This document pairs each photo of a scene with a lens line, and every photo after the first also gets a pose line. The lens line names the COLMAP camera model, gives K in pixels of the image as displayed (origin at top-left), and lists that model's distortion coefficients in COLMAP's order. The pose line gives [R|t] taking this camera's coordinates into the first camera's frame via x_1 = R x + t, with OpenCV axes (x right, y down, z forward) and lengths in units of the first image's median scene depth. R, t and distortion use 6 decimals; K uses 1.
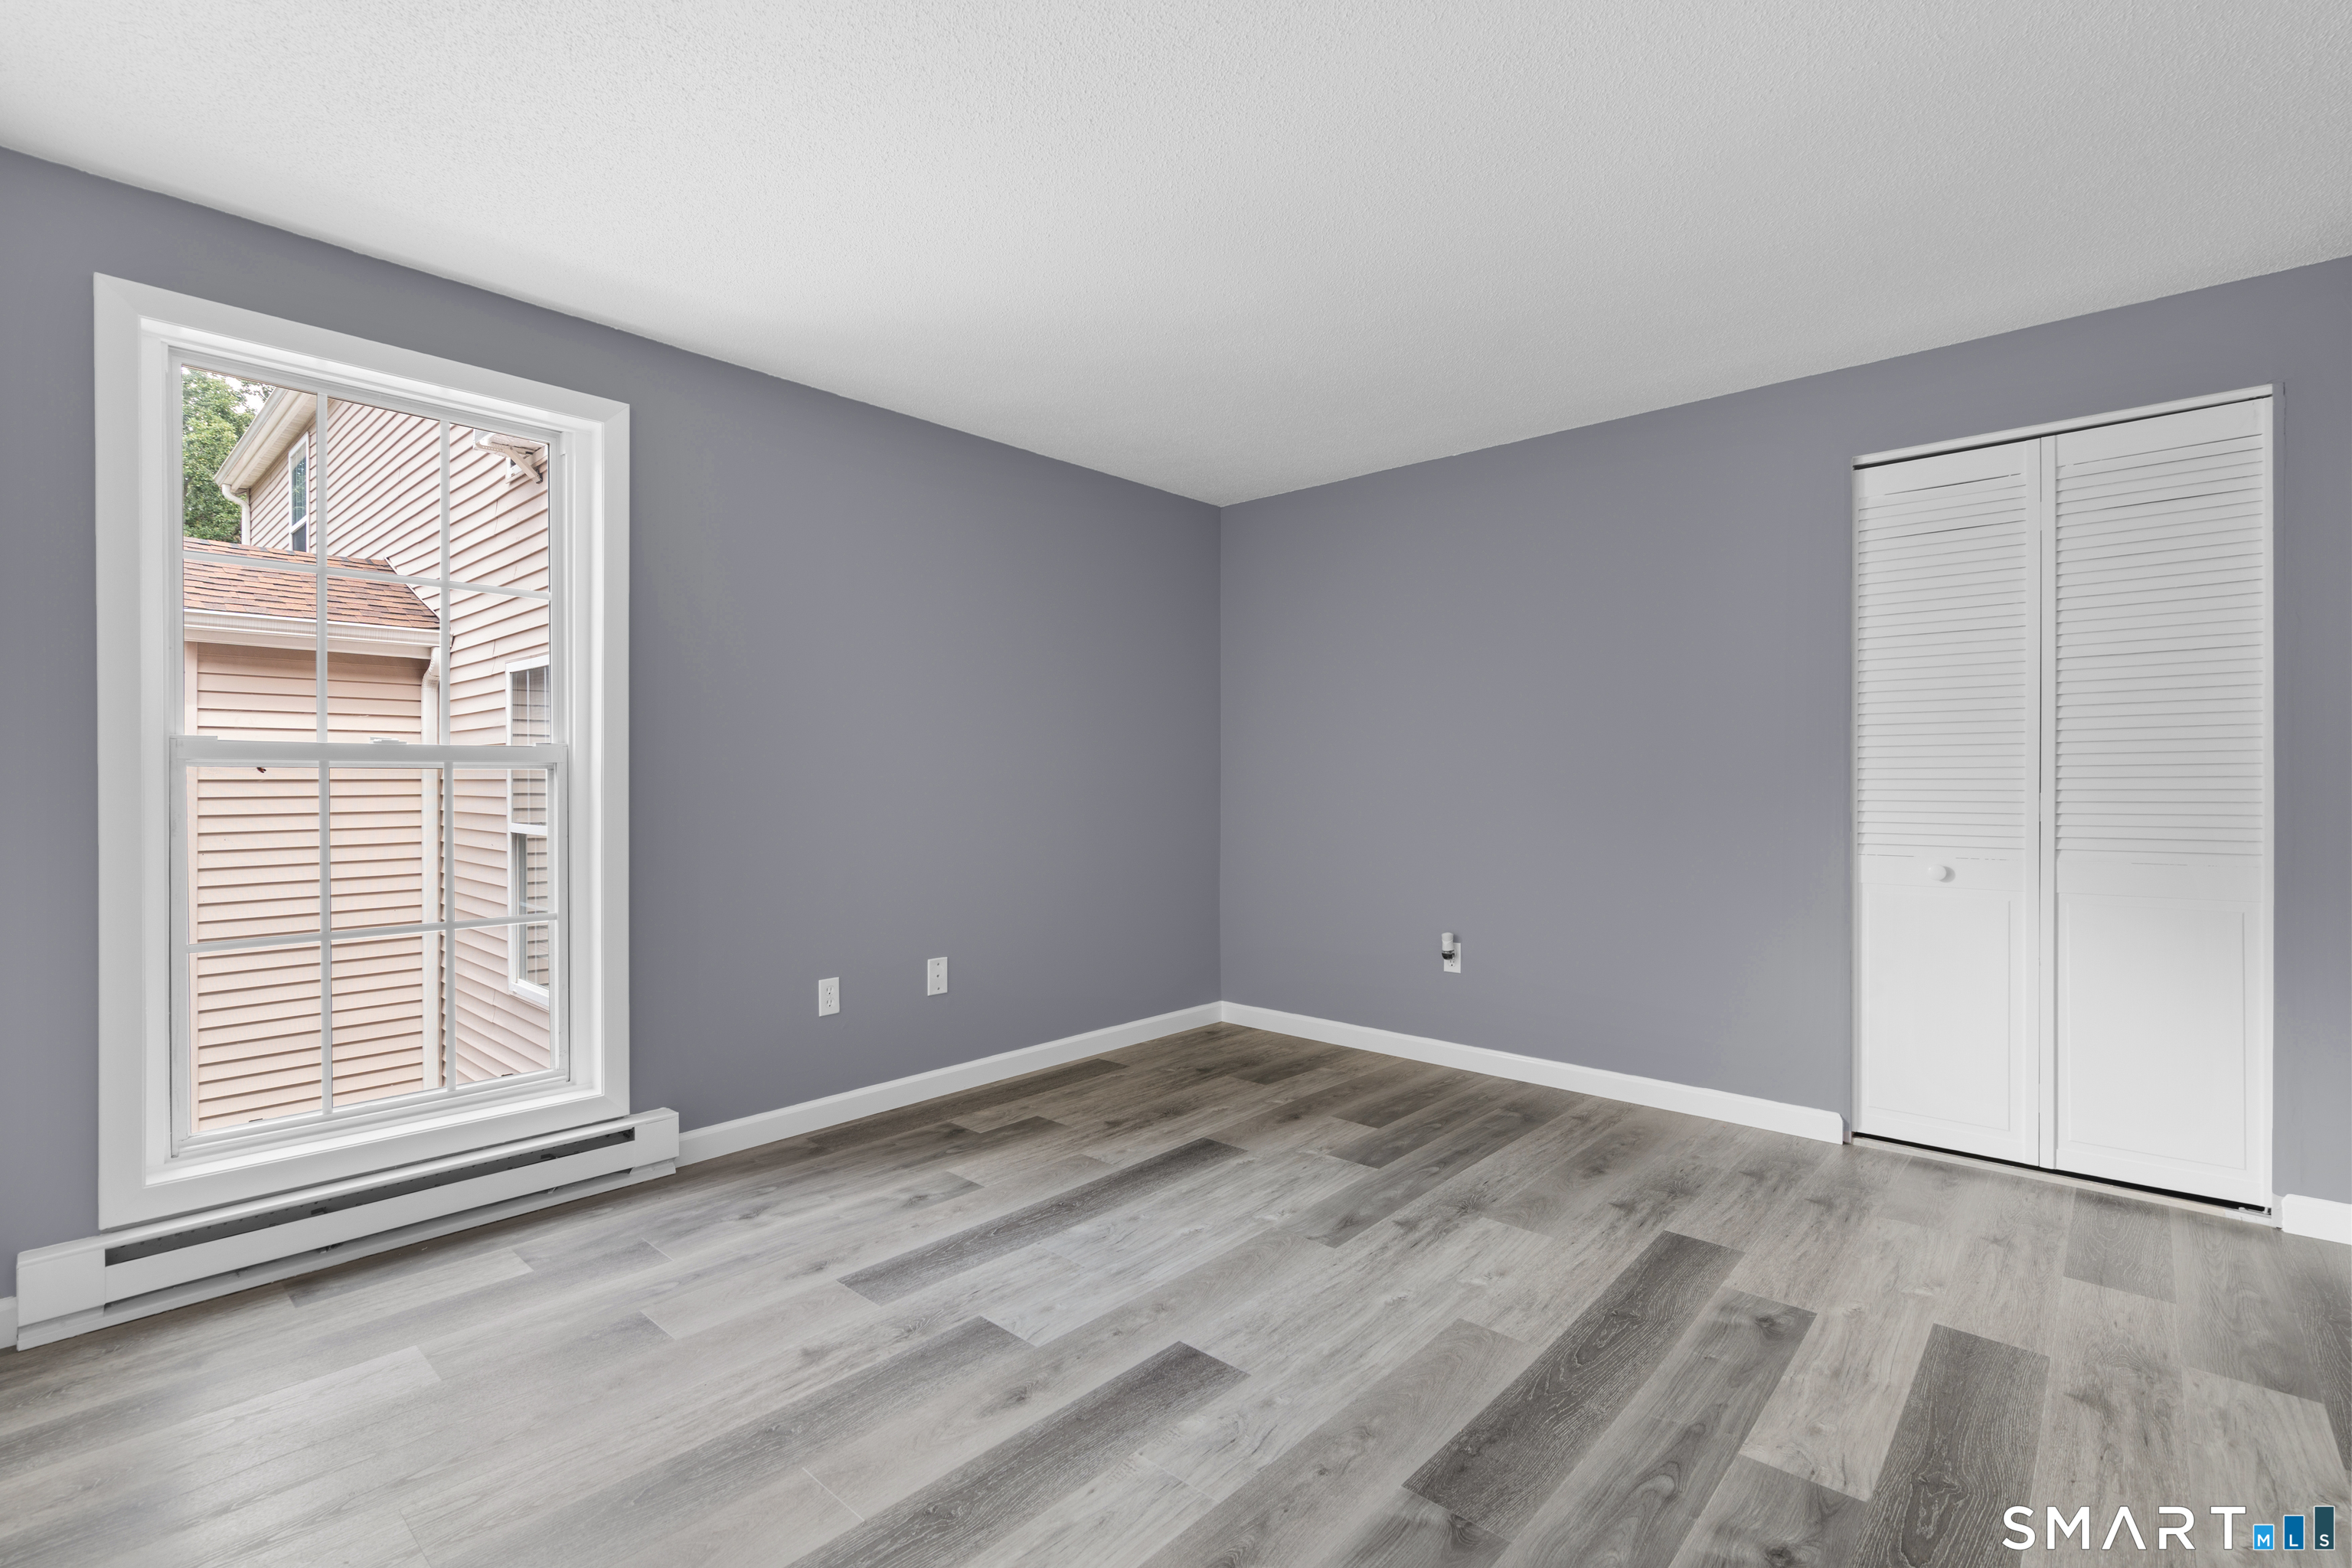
lens RADIAL K [[1062.7, 0, 1175.8], [0, 1062.7, 774.6], [0, 0, 1]] dist [-0.002741, 0.002414]
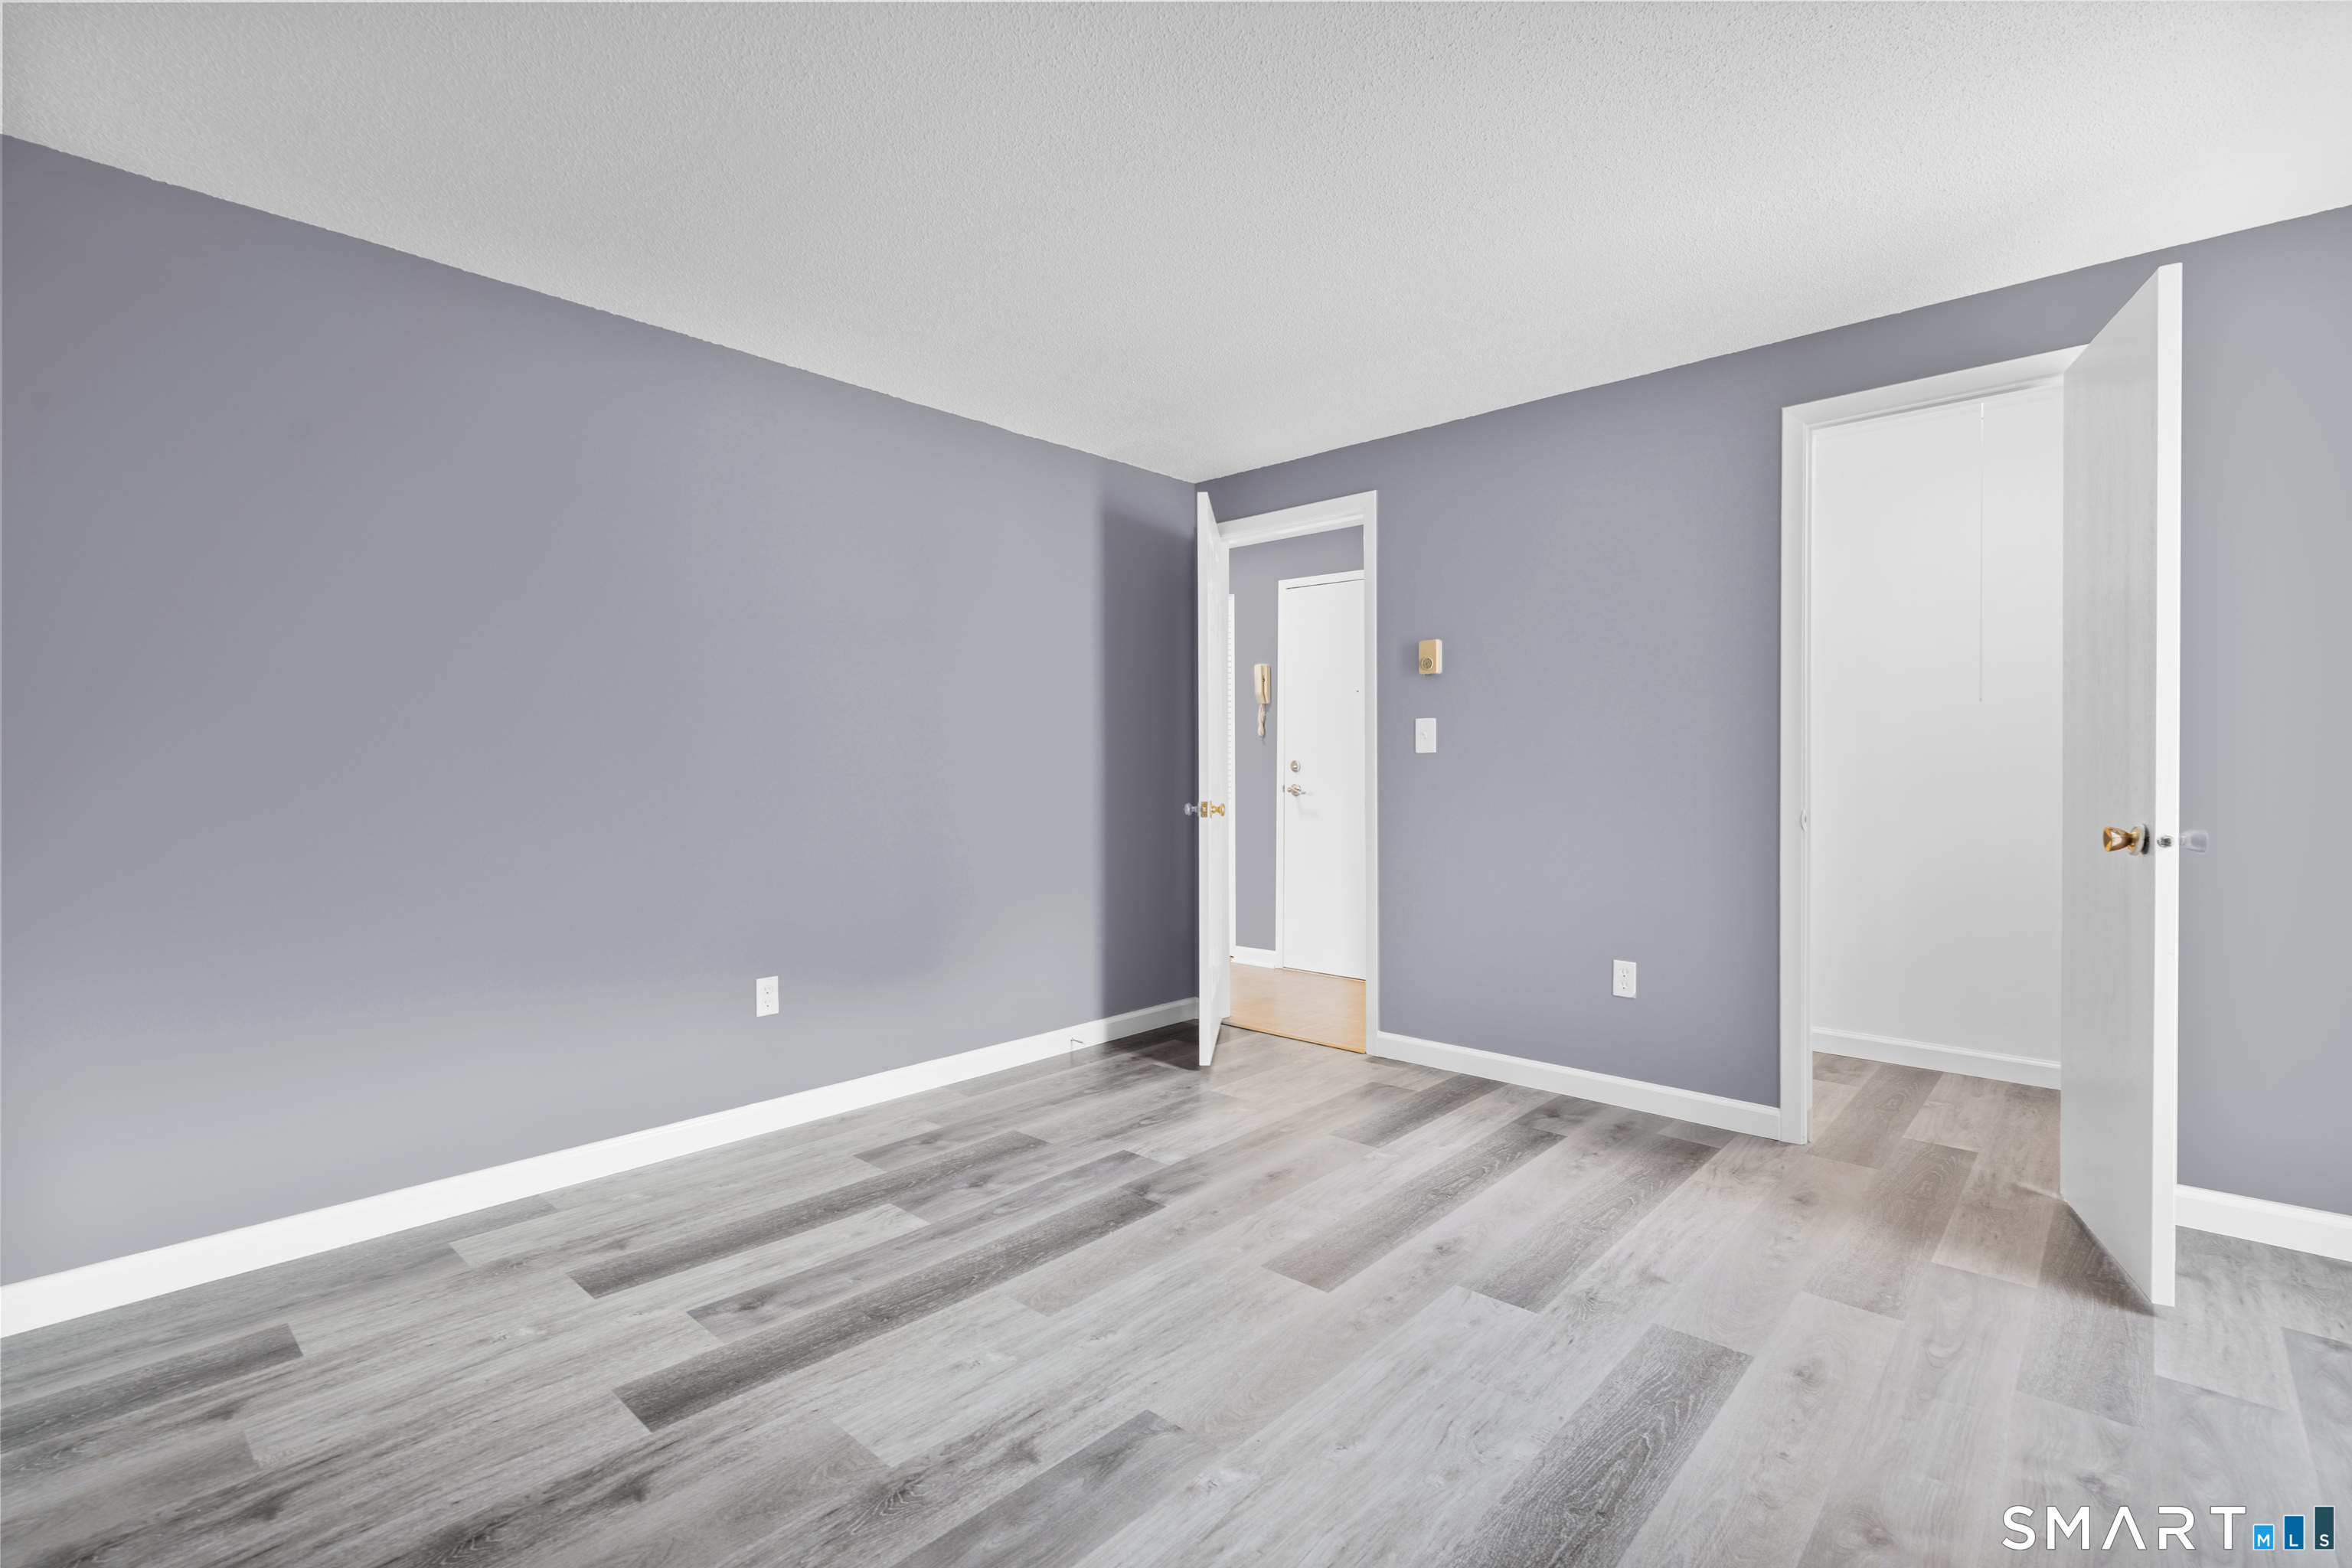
lens RADIAL K [[1062.7, 0, 1176.3], [0, 1062.7, 789.0], [0, 0, 1]] dist [-0.002741, 0.002414]
pose [[-0.999979, 0.003744, 0.005208, 0.138419], [0.003808, 0.999916, 0.012384, 0.012429], [-0.005161, 0.012403, -0.999910, 1.922463]]
